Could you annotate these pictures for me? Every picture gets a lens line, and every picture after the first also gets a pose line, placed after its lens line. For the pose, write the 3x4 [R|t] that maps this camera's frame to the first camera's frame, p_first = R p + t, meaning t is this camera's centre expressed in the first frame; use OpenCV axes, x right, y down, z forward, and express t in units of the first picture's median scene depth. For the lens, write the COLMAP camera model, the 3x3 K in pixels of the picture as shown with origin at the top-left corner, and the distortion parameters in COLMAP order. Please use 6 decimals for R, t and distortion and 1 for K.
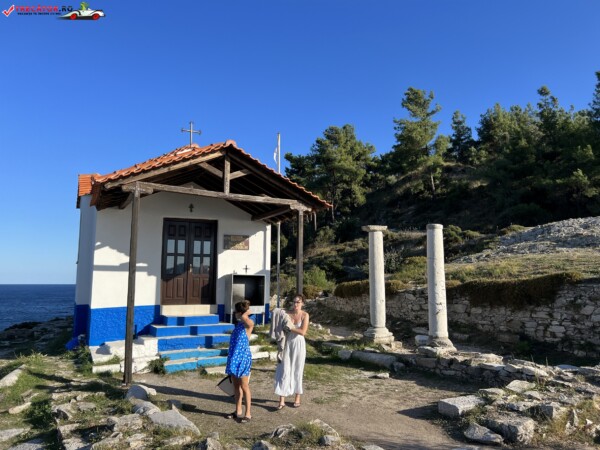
lens RADIAL K [[451.1, 0, 300.0], [0, 451.1, 225.0], [0, 0, 1]] dist [0.060905, -0.072331]
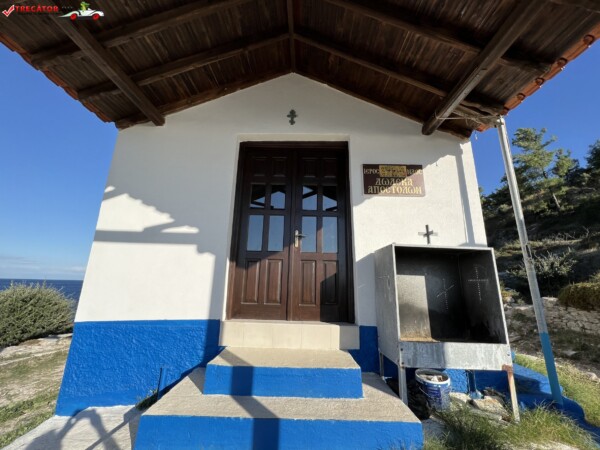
lens RADIAL K [[239.1, 0, 298.7], [0, 239.1, 226.1], [0, 0, 1]] dist [0.000420, -0.000223]
pose [[0.888472, -0.098132, -0.448317, -0.133798], [0.042267, 0.990216, -0.132984, 0.121127], [0.456981, 0.099204, 0.883927, 0.825689]]
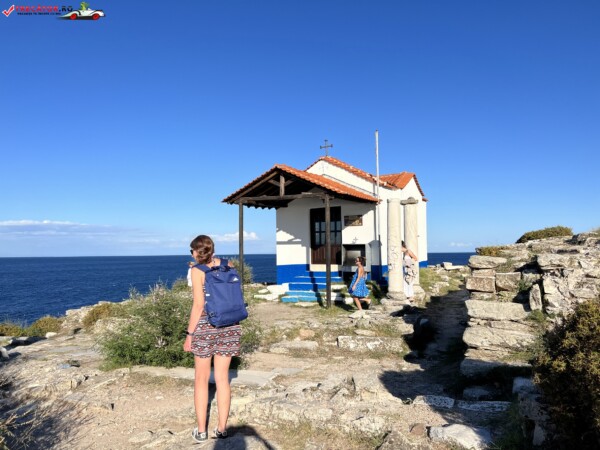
lens RADIAL K [[451.1, 0, 300.0], [0, 451.1, 225.0], [0, 0, 1]] dist [0.060905, -0.072331]
pose [[0.545346, -0.067487, -0.835490, 1.007392], [0.122332, 0.992489, -0.000320, 0.035619], [0.829236, -0.102033, 0.549506, 0.114697]]
